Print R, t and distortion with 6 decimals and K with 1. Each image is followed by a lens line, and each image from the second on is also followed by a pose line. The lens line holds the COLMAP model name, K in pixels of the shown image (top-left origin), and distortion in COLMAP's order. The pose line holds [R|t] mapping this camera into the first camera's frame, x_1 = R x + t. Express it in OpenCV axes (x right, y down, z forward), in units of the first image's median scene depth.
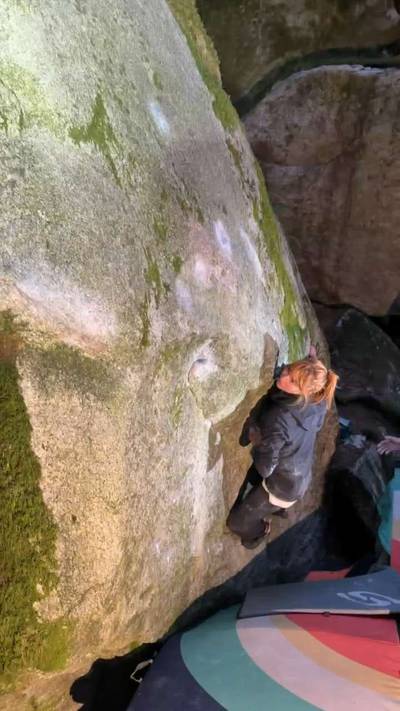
lens RADIAL K [[598.8, 0, 200.0], [0, 598.8, 355.5], [0, 0, 1]] dist [0.151374, -0.346650]
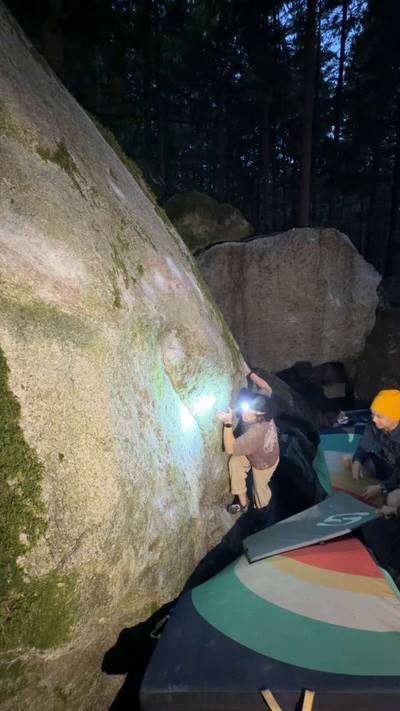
lens RADIAL K [[314.6, 0, 200.0], [0, 314.6, 355.5], [0, 0, 1]] dist [-0.000622, -0.000141]
pose [[0.981358, -0.161946, 0.103488, -0.014174], [0.182938, 0.952177, -0.244730, 0.272719], [-0.058906, 0.259100, 0.964053, 0.447747]]
